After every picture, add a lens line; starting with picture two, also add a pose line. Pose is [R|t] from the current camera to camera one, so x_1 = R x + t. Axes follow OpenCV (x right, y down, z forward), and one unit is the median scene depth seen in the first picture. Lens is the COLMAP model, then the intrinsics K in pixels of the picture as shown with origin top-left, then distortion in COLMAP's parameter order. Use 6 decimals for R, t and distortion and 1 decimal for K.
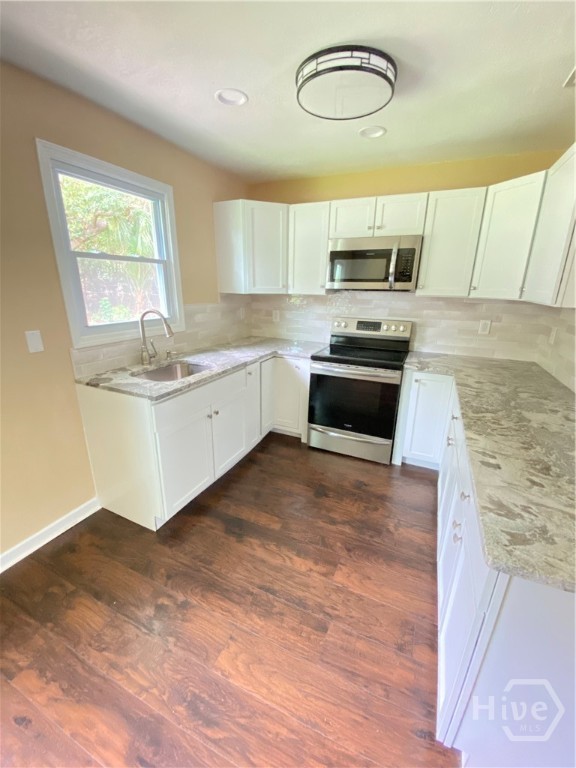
lens RADIAL K [[309.1, 0, 287.5], [0, 309.1, 386.3], [0, 0, 1]] dist [0.029129, -0.029506]
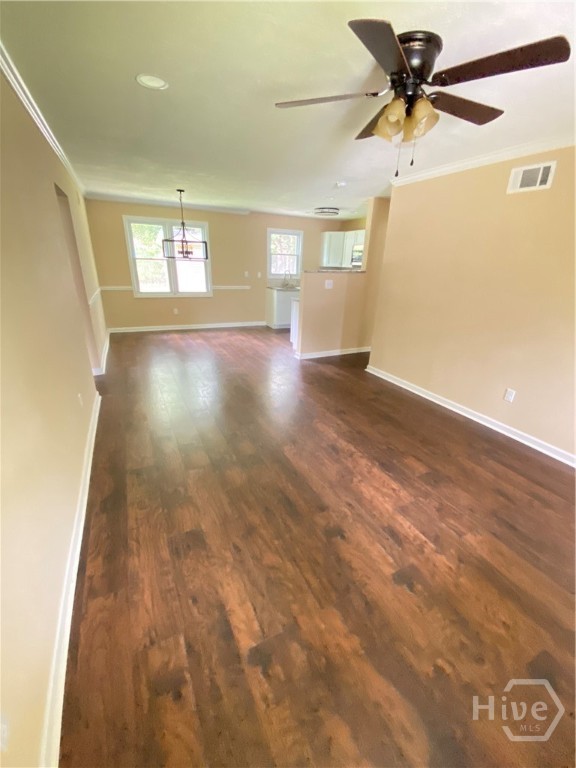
lens RADIAL K [[309.1, 0, 287.5], [0, 309.1, 386.3], [0, 0, 1]] dist [0.029129, -0.029506]
pose [[0.780272, 0.246376, -0.574870, 1.553214], [-0.211513, 0.968934, 0.128175, 0.472759], [0.588590, 0.021581, 0.808144, -1.471792]]
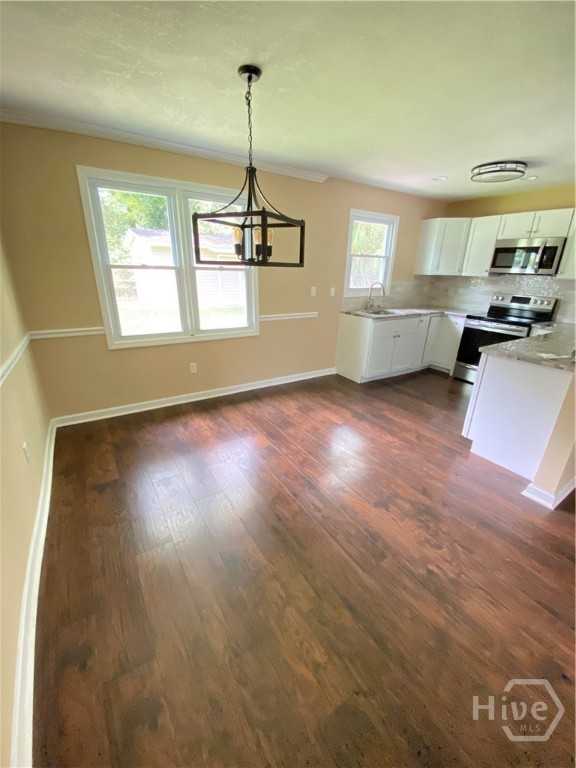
lens RADIAL K [[313.8, 0, 287.2], [0, 313.8, 387.5], [0, 0, 1]] dist [0.014096, -0.015093]
pose [[0.839670, 0.197596, -0.505875, 0.204574], [-0.174316, 0.980236, 0.093545, 0.282116], [0.514361, 0.009635, 0.857519, -0.879328]]
